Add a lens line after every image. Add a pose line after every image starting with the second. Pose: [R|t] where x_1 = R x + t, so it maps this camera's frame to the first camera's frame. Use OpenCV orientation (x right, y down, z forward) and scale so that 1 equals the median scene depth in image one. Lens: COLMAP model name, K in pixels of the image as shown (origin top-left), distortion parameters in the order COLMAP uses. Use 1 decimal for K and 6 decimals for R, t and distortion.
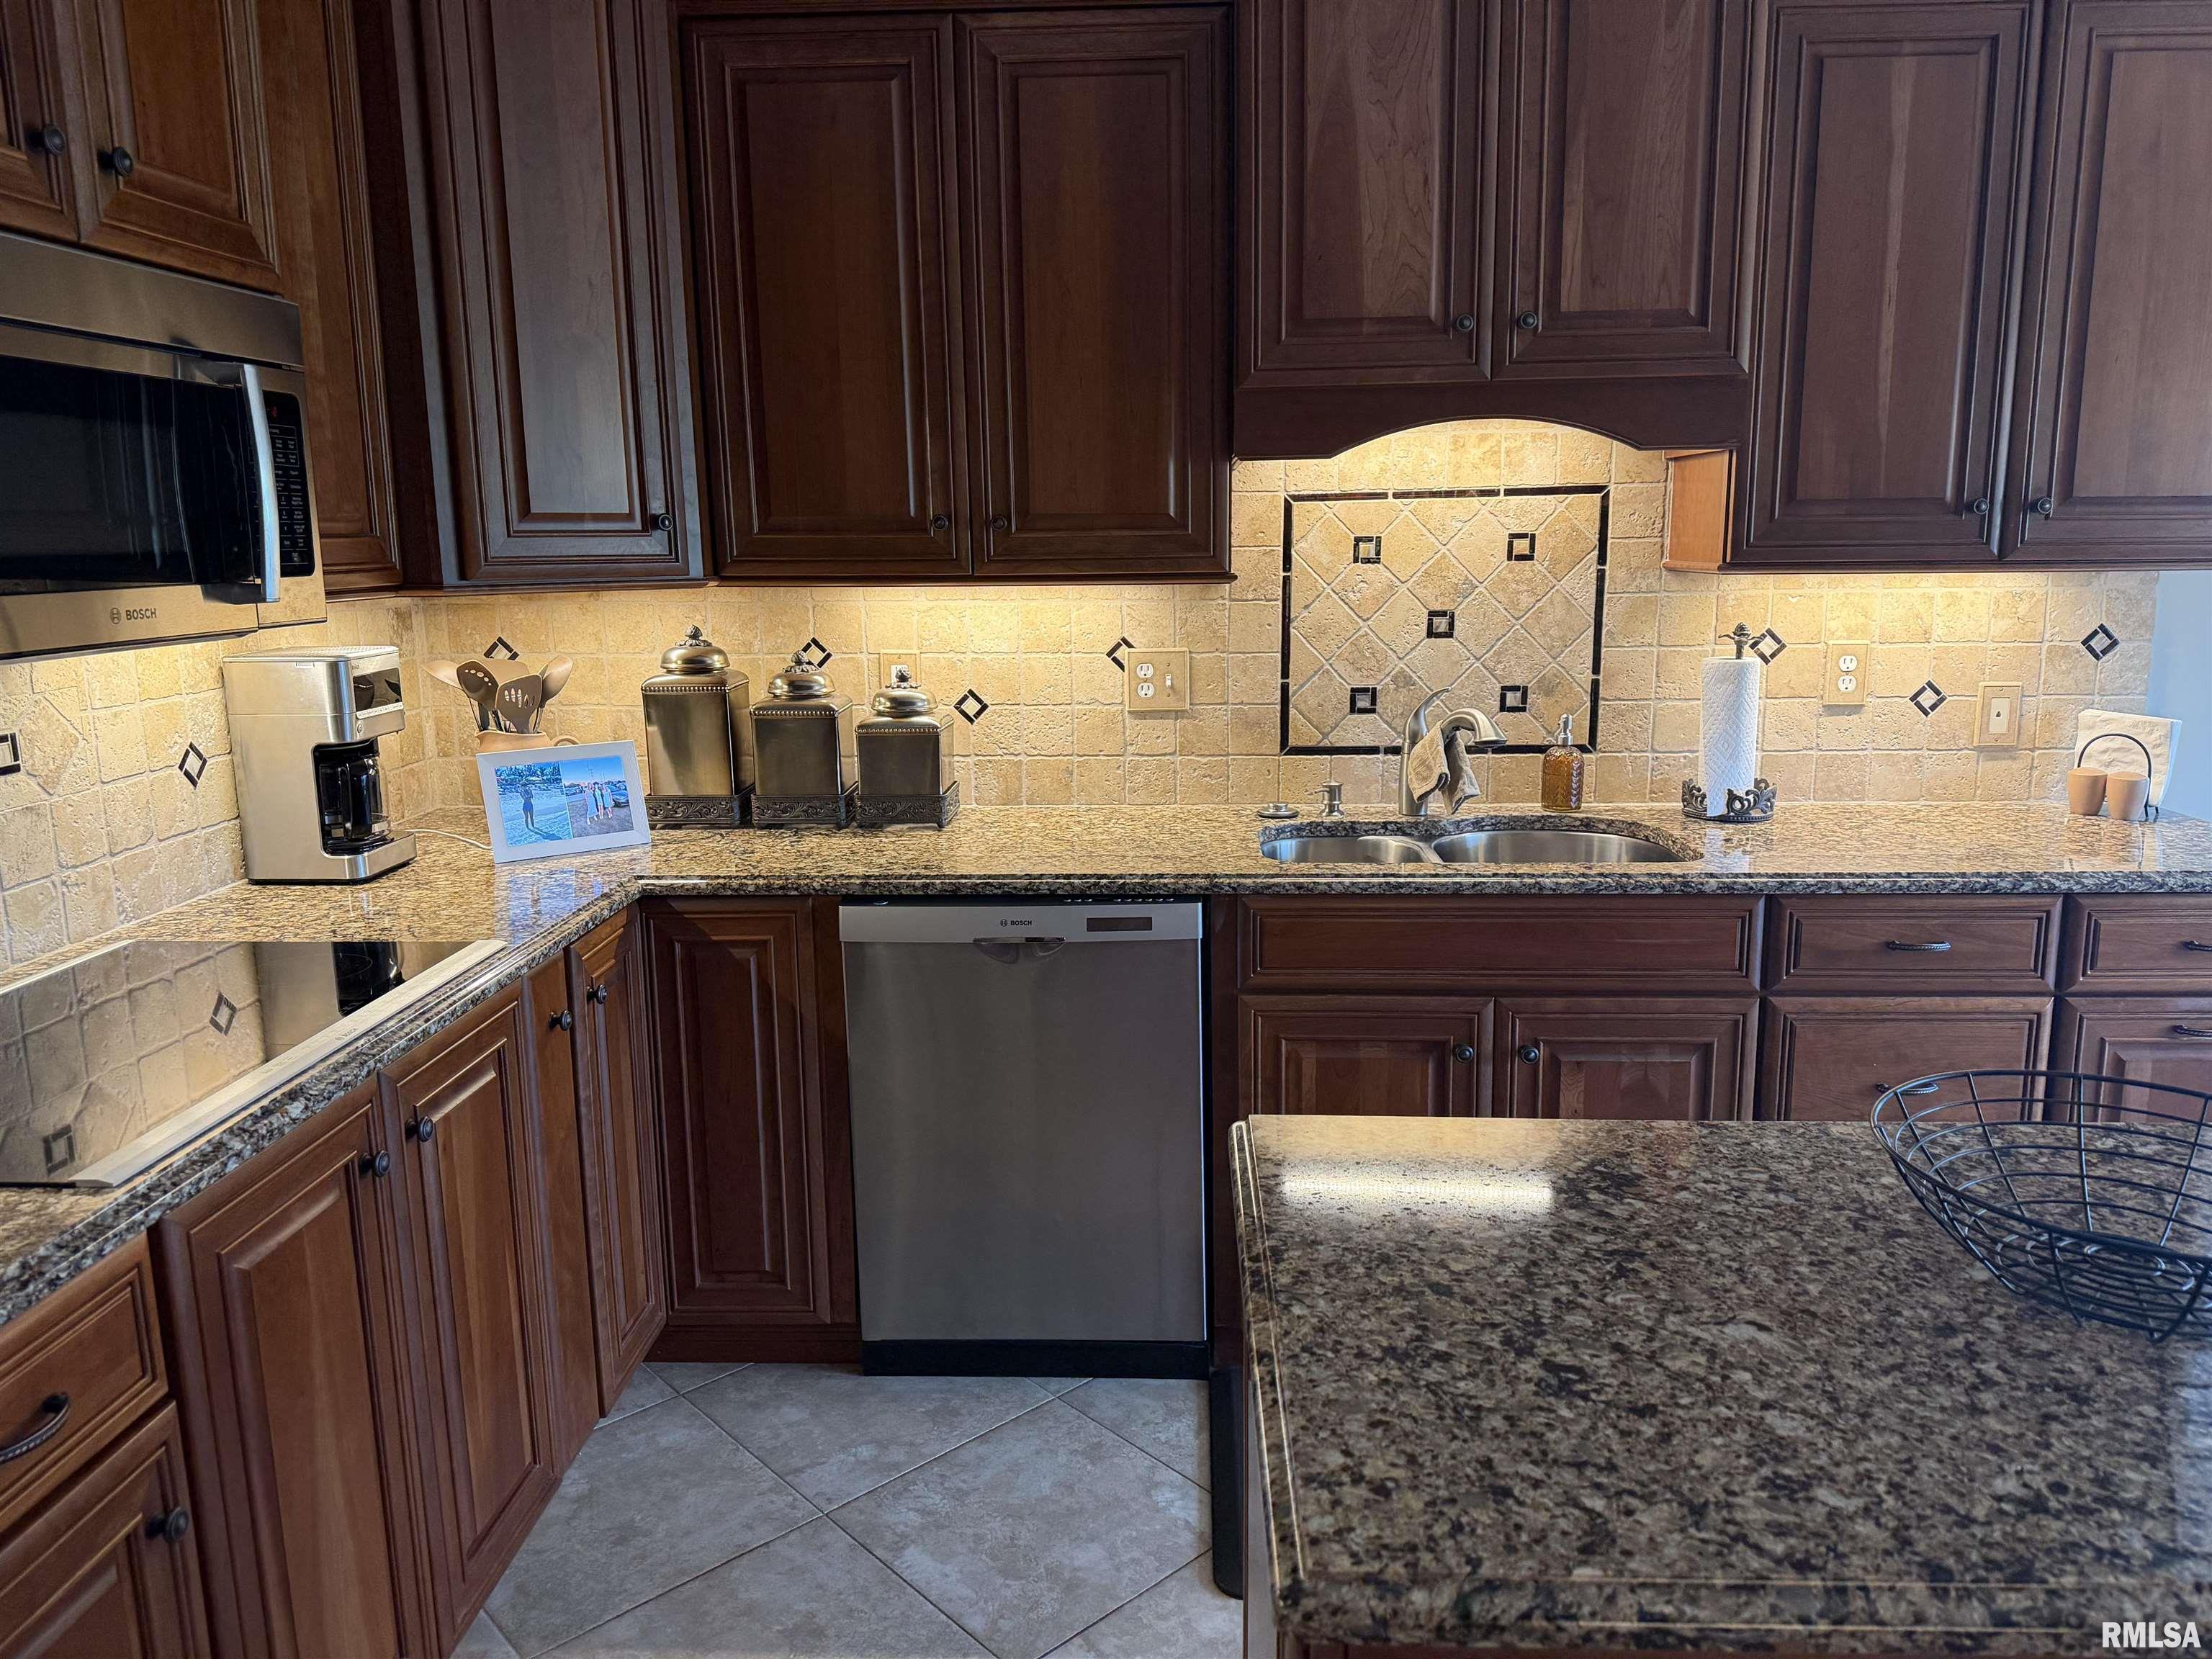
lens RADIAL K [[1558.8, 0, 1102.9], [0, 1558.8, 824.6], [0, 0, 1]] dist [0.010715, -0.006330]
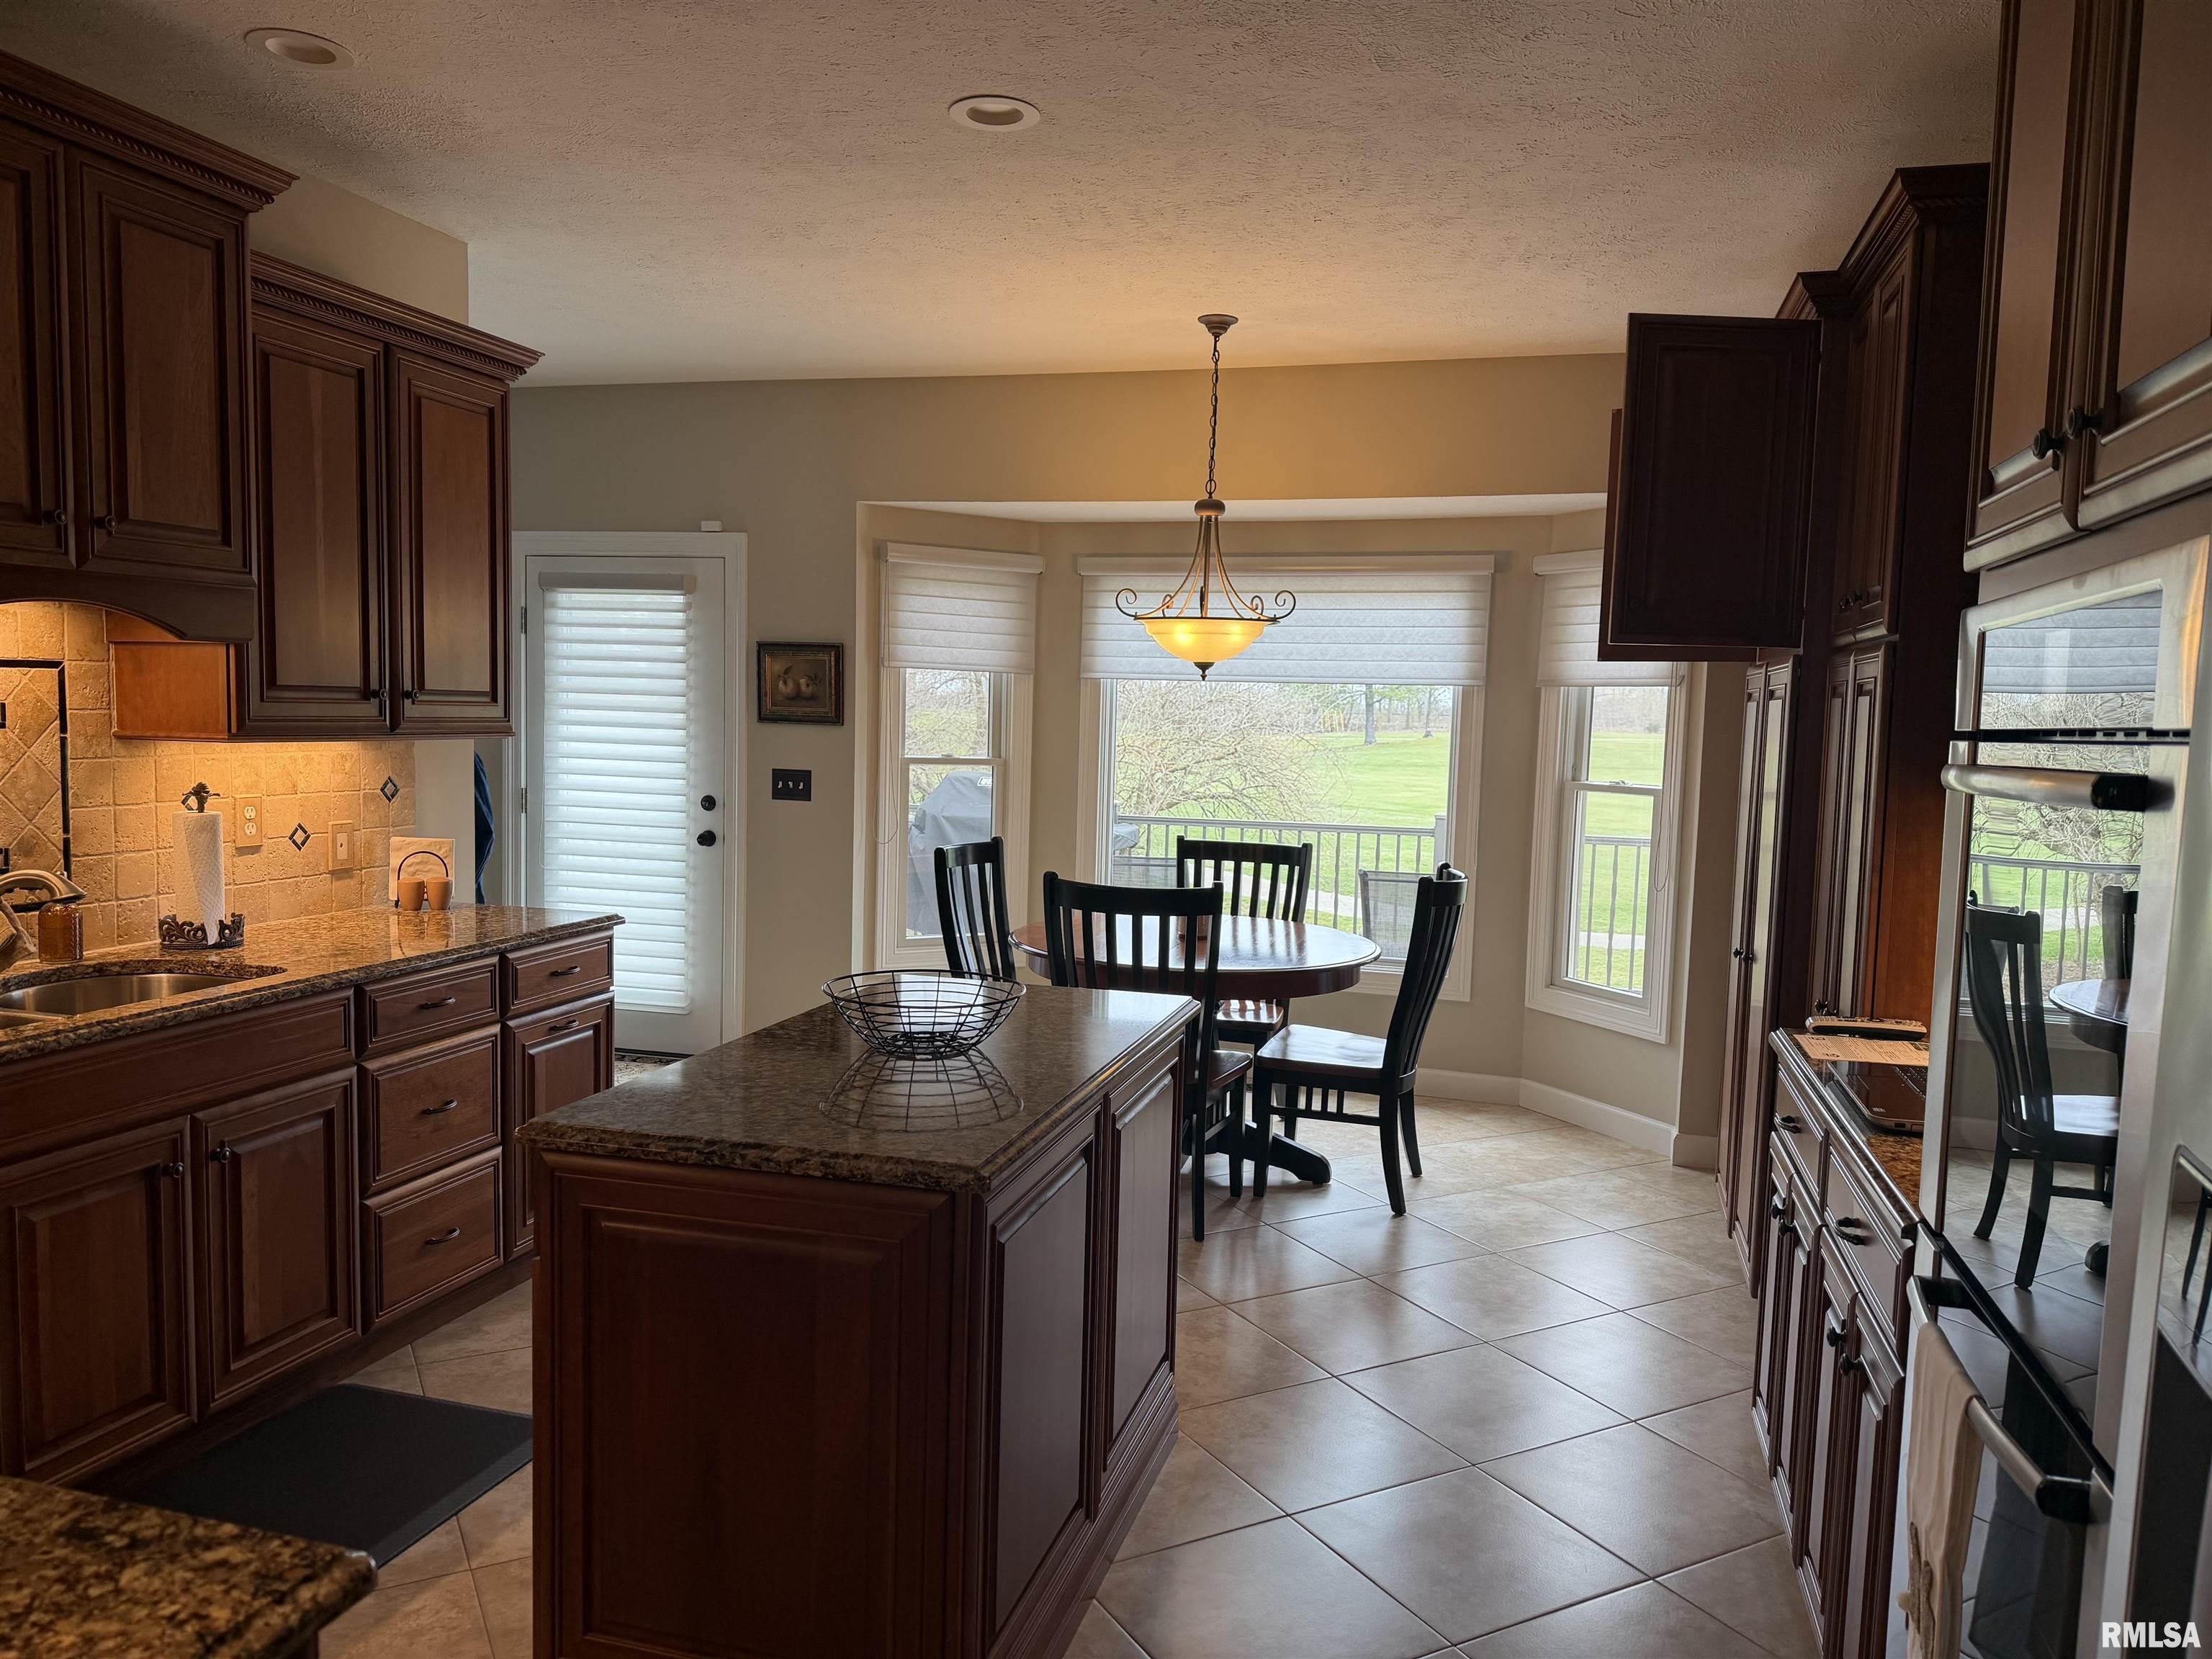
lens RADIAL K [[1558.8, 0, 1100.7], [0, 1558.8, 833.3], [0, 0, 1]] dist [0.010715, -0.006330]
pose [[0.227144, -0.058757, 0.972087, -0.580098], [0.157971, 0.987181, 0.022757, -0.008914], [-0.960963, 0.148393, 0.233515, 0.066800]]
